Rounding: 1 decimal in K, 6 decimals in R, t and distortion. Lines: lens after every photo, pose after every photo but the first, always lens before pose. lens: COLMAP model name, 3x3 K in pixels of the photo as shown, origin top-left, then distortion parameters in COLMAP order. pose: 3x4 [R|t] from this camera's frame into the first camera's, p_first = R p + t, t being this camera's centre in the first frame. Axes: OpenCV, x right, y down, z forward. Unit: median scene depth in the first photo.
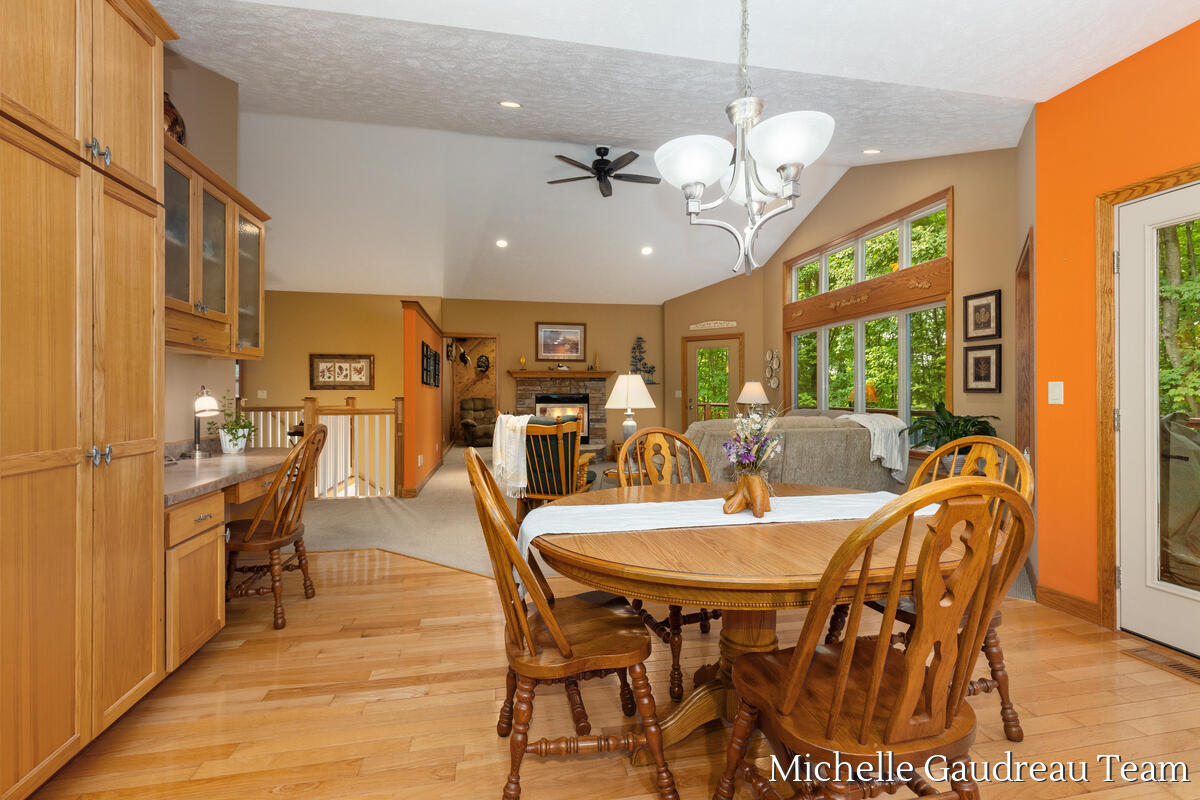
lens RADIAL K [[549.6, 0, 607.5], [0, 549.6, 395.4], [0, 0, 1]] dist [-0.002601, -0.000211]
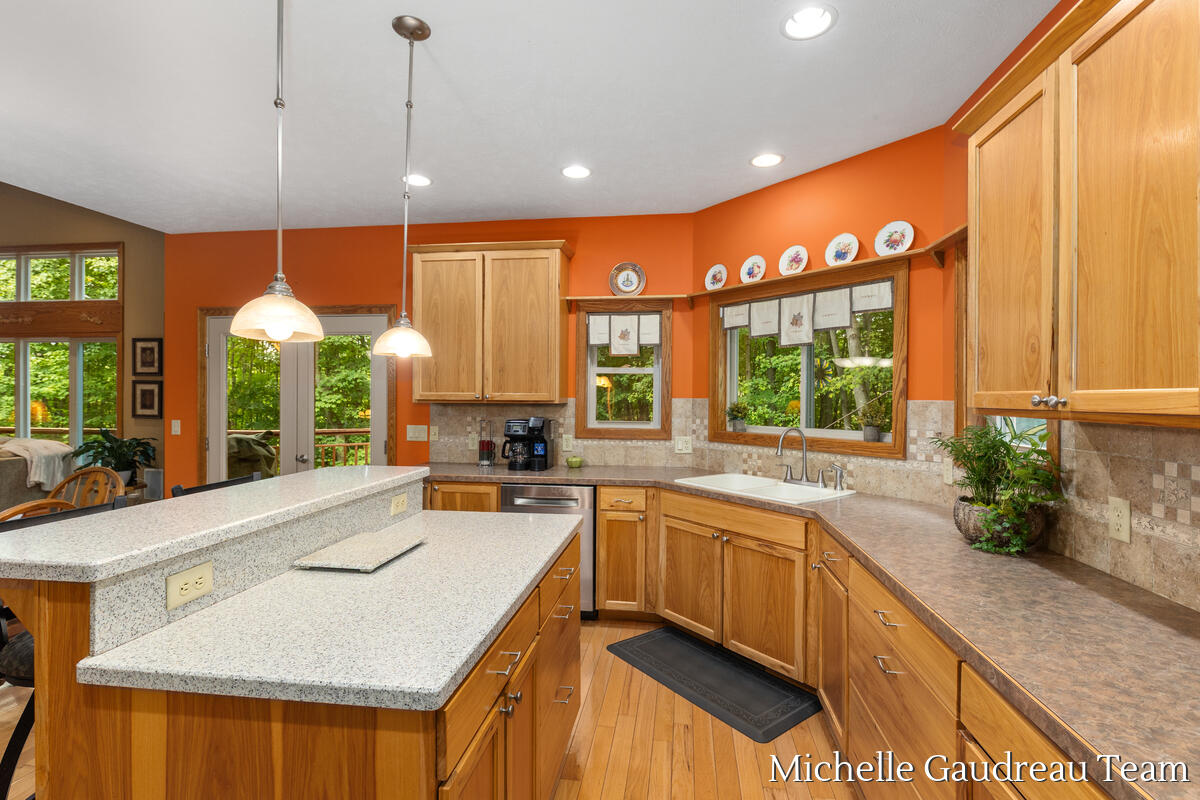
lens RADIAL K [[549.6, 0, 607.5], [0, 549.6, 395.4], [0, 0, 1]] dist [-0.002601, -0.000211]
pose [[0.340114, 0.001161, 0.940383, -0.132588], [-0.003964, 0.999992, 0.000198, -0.061669], [-0.940376, -0.003795, 0.340116, -0.406140]]
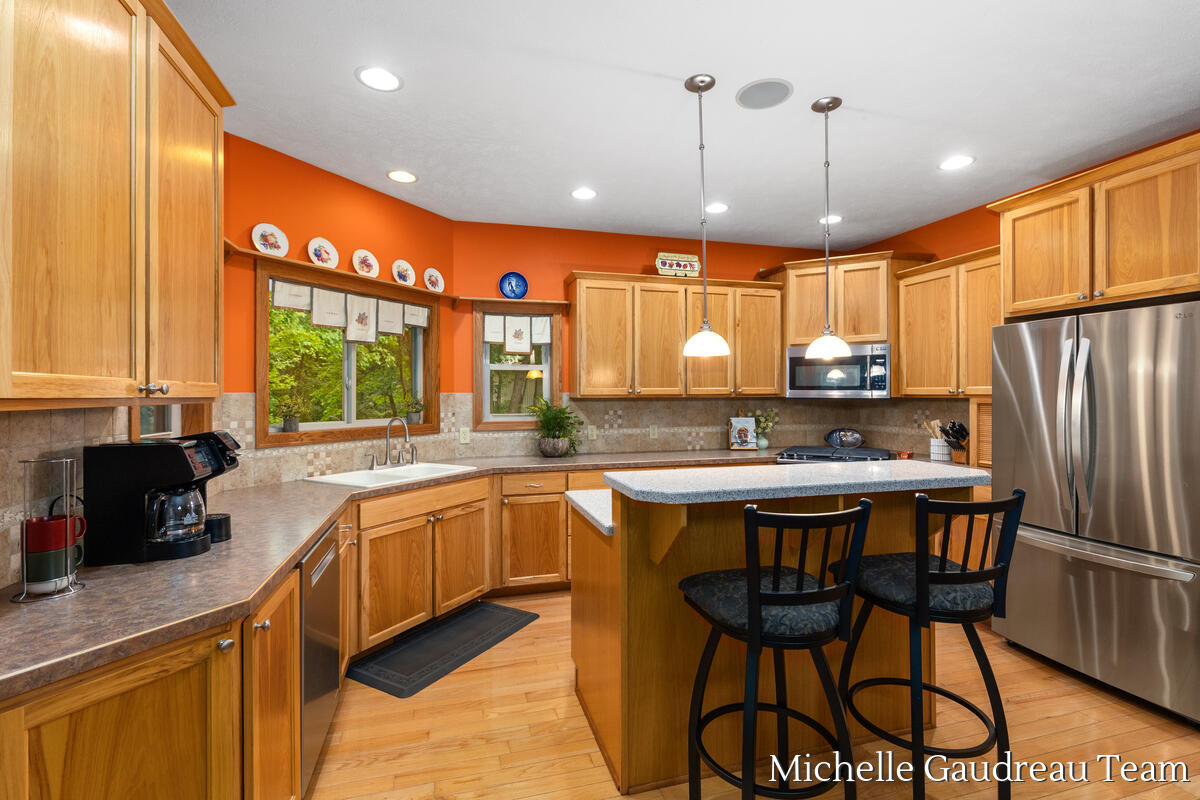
lens RADIAL K [[544.3, 0, 602.9], [0, 544.3, 390.9], [0, 0, 1]] dist [0.014903, -0.000021]
pose [[-0.997761, 0.003066, -0.066813, 0.322561], [0.003528, 0.999971, -0.006810, -0.054267], [0.066790, -0.007030, -0.997742, 0.356133]]
